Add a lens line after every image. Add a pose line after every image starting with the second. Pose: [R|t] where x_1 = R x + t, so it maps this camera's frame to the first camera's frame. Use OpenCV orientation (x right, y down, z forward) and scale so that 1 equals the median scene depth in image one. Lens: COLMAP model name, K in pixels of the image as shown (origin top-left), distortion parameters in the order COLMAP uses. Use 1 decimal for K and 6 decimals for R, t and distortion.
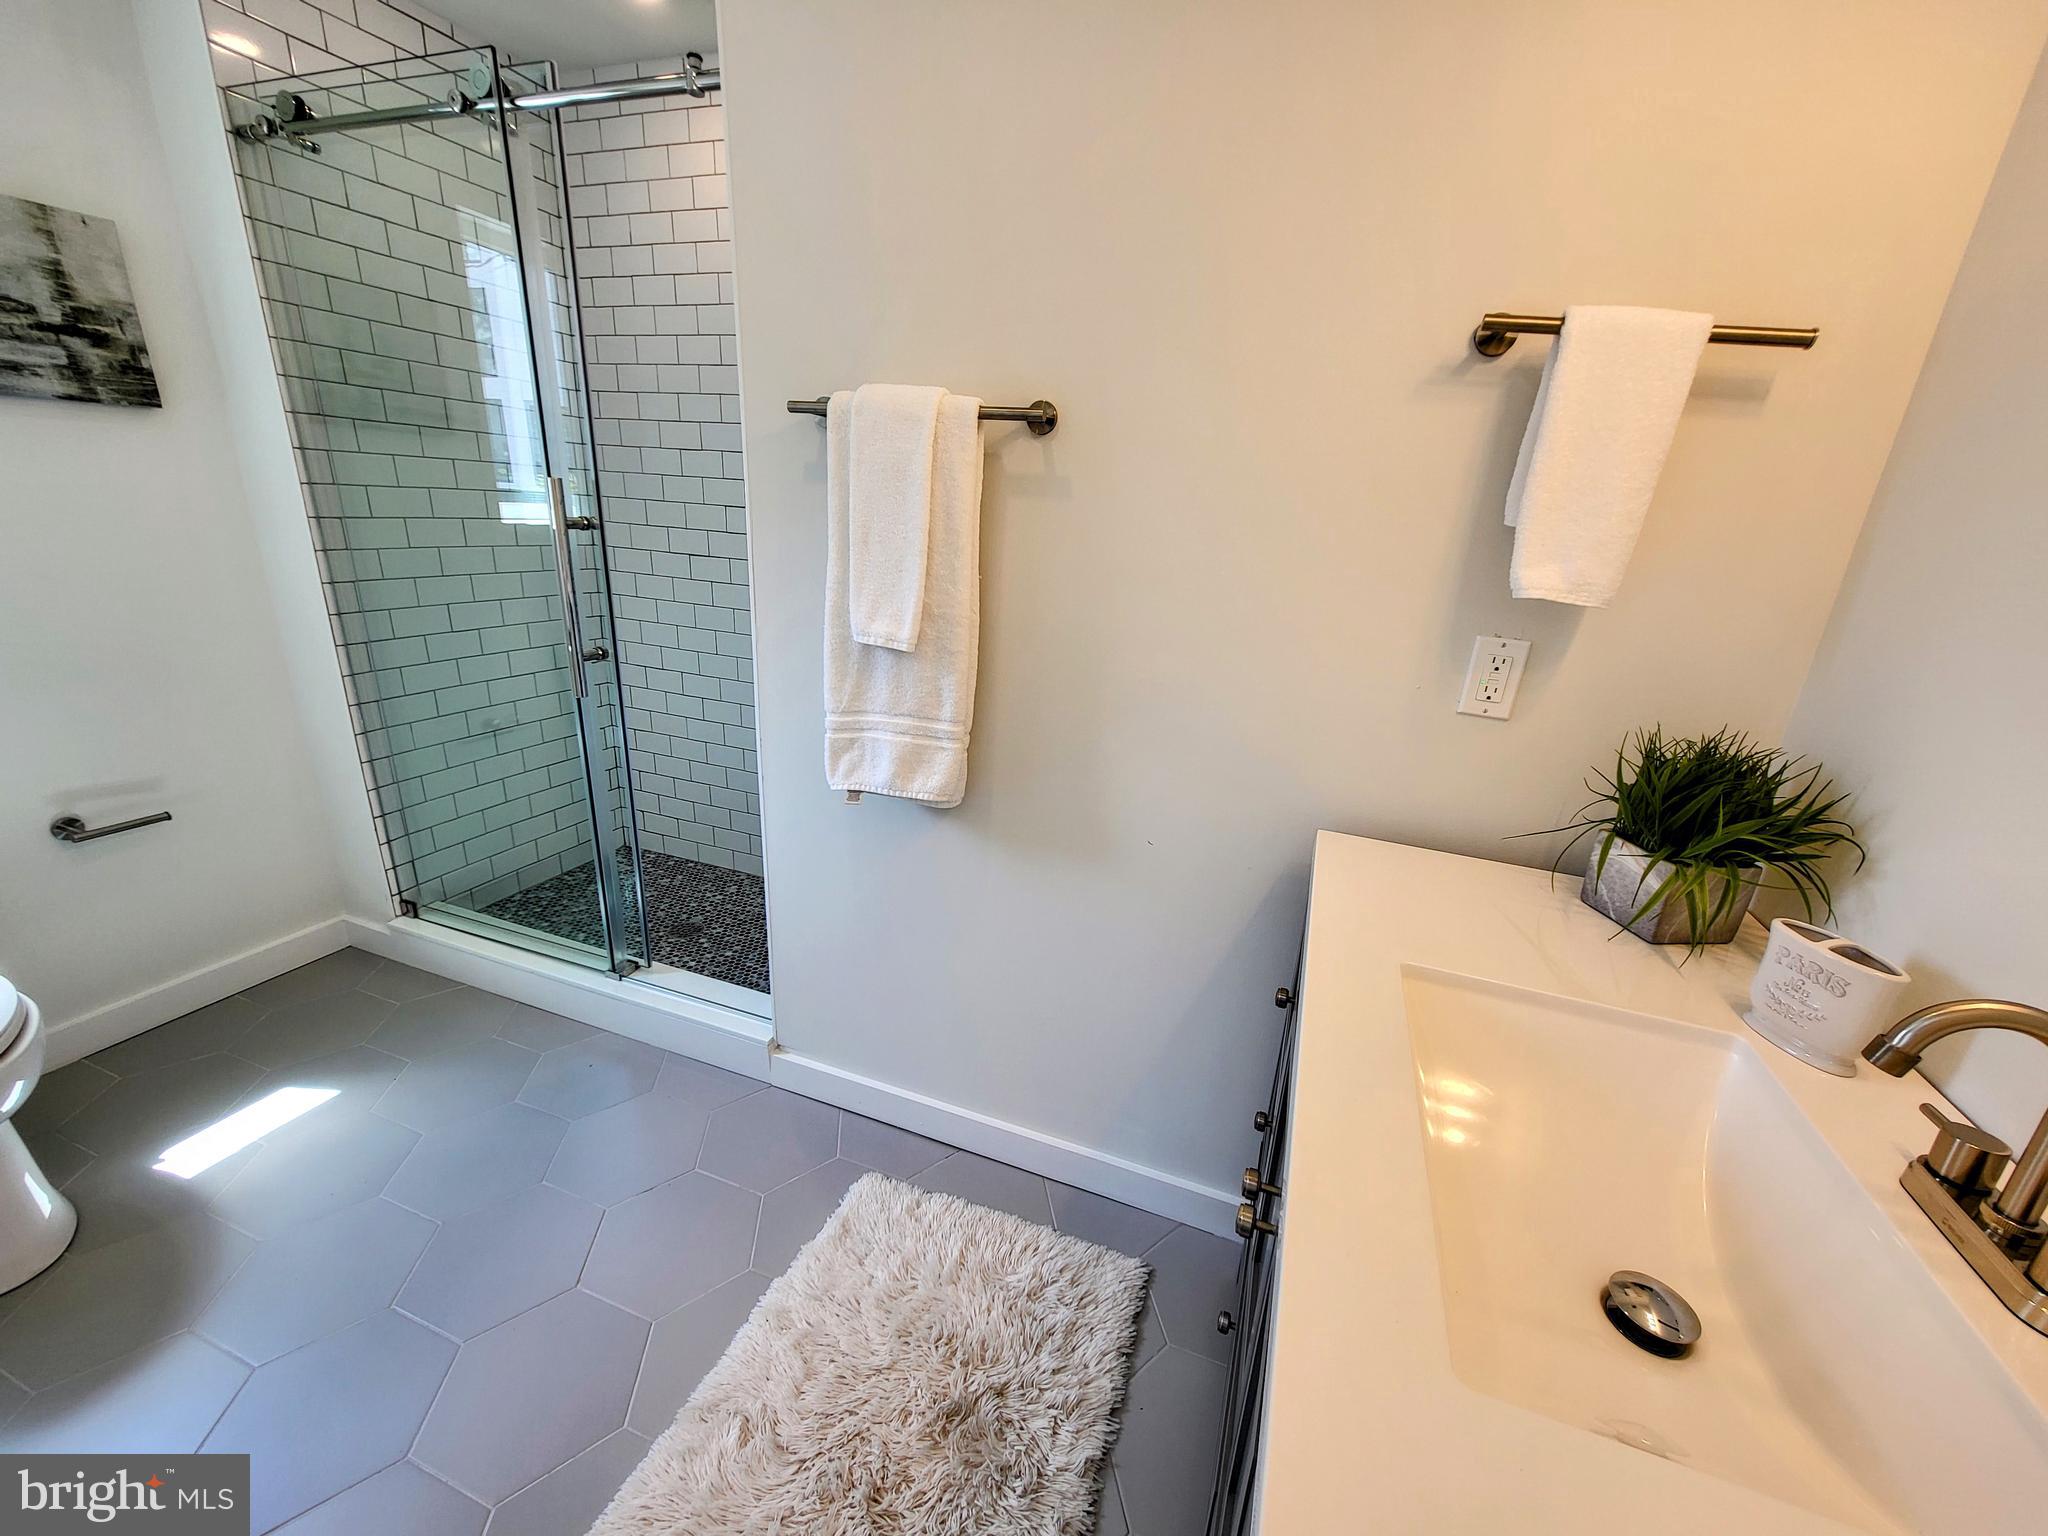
lens RADIAL K [[806.8, 0, 1021.3], [0, 806.8, 754.0], [0, 0, 1]] dist [0.001093, -0.000246]
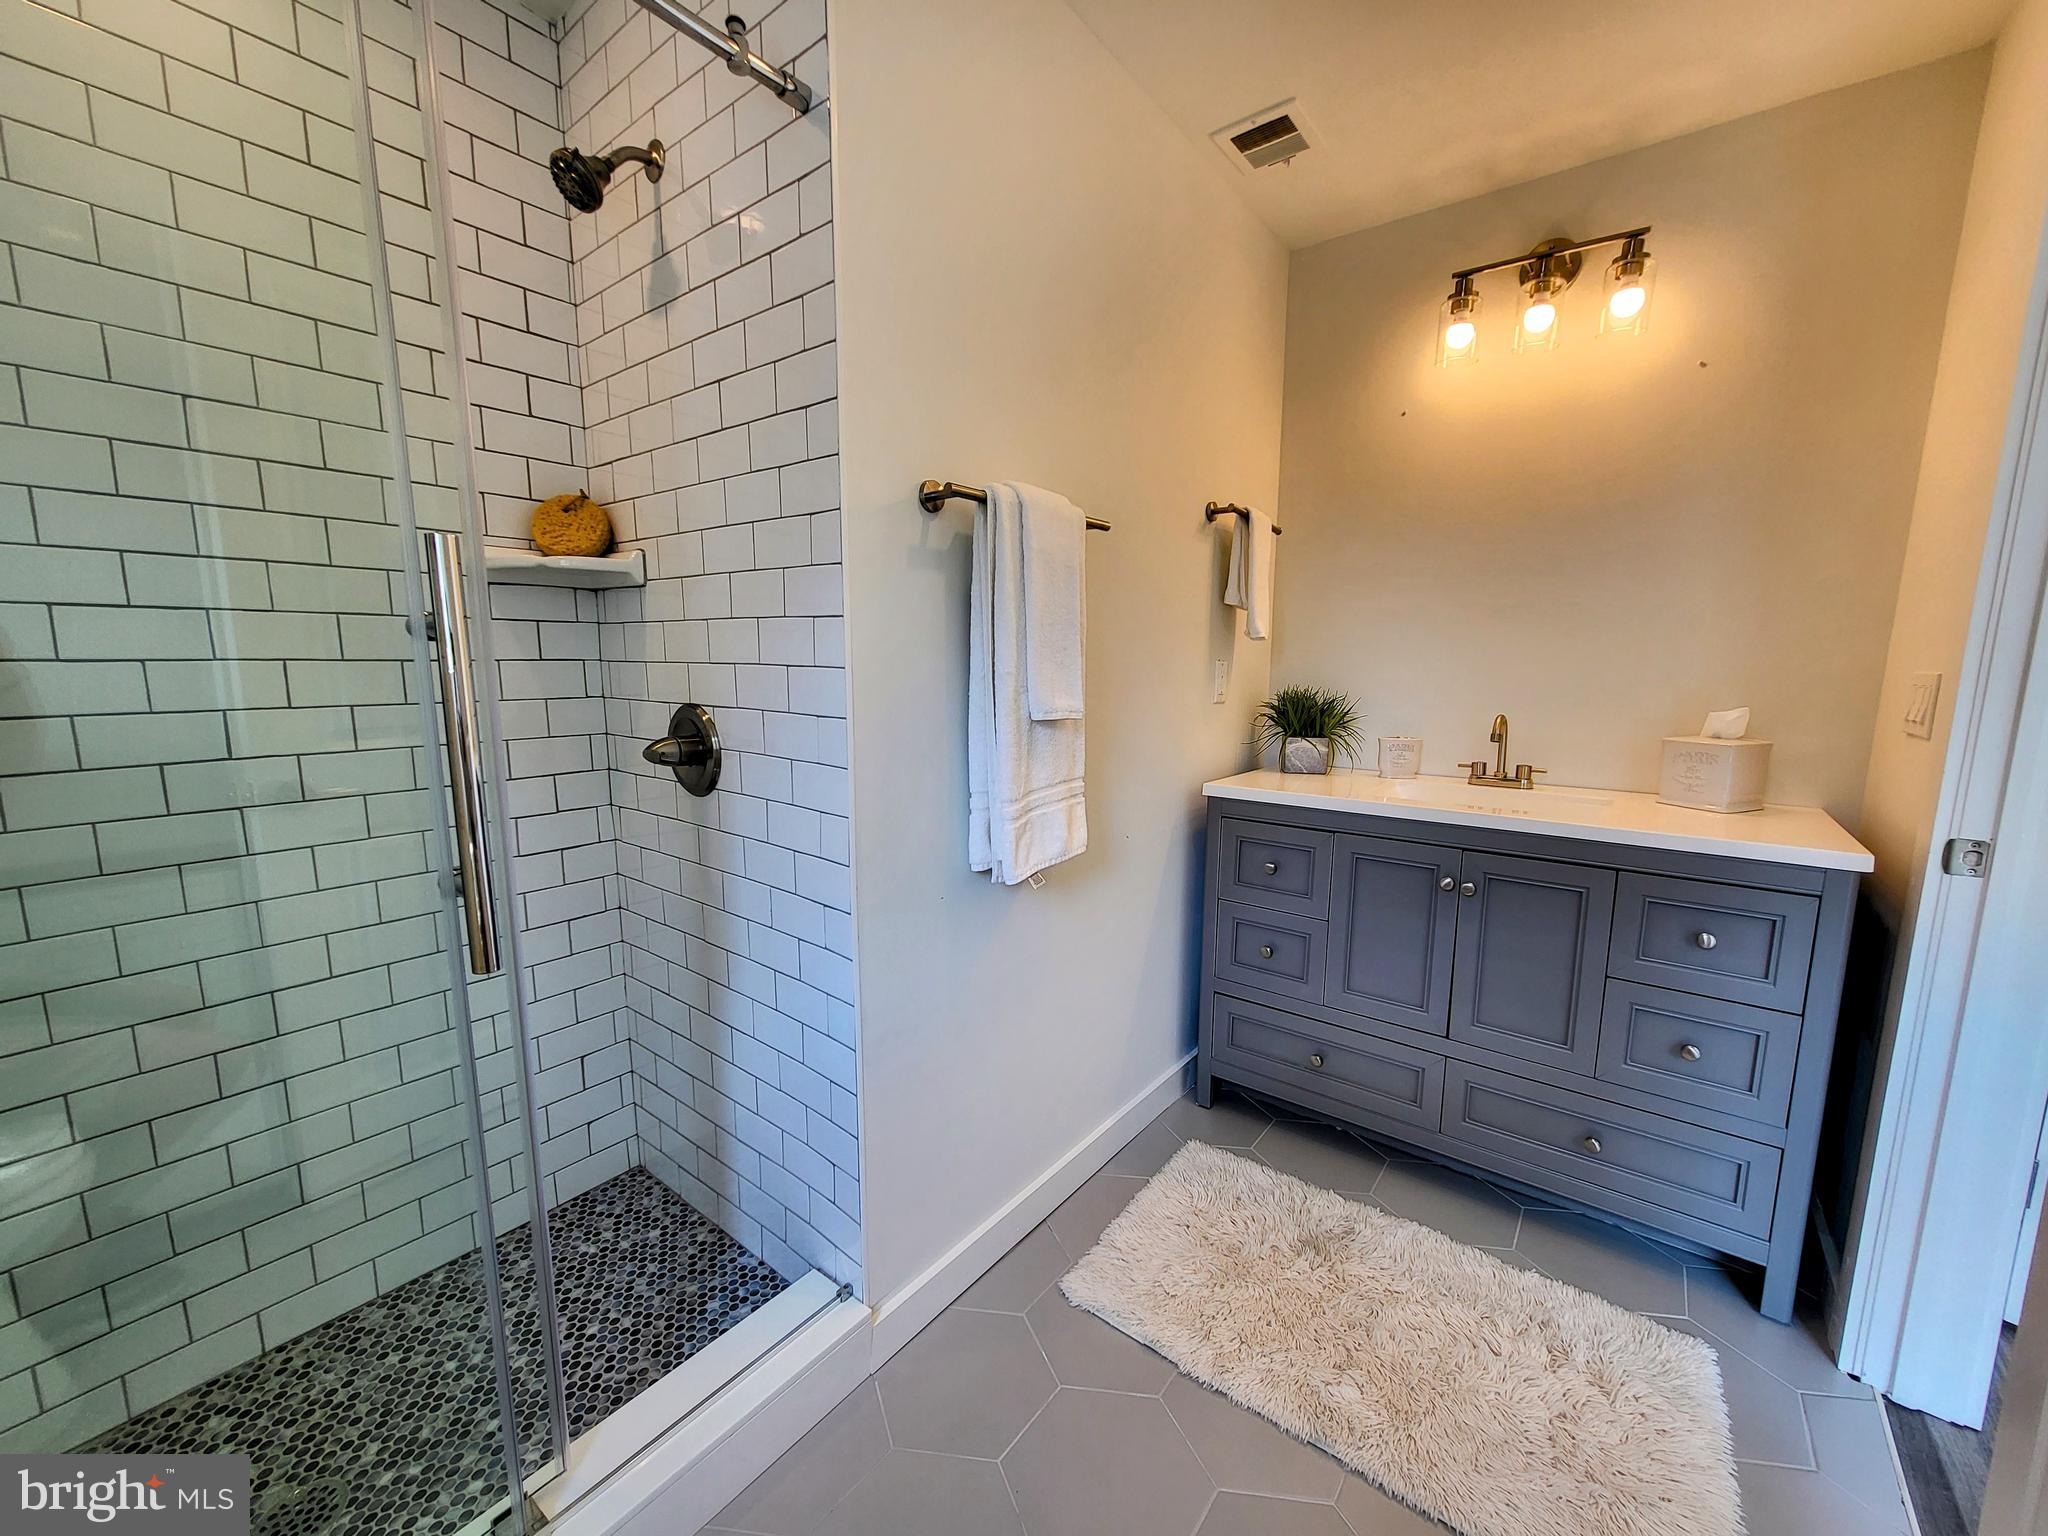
lens RADIAL K [[806.8, 0, 1023.5], [0, 806.8, 773.8], [0, 0, 1]] dist [0.001093, -0.000246]
pose [[0.319513, -0.192918, 0.927736, -1.124774], [0.322684, 0.942692, 0.084895, -0.161377], [-0.890947, 0.272241, 0.363454, 0.622240]]
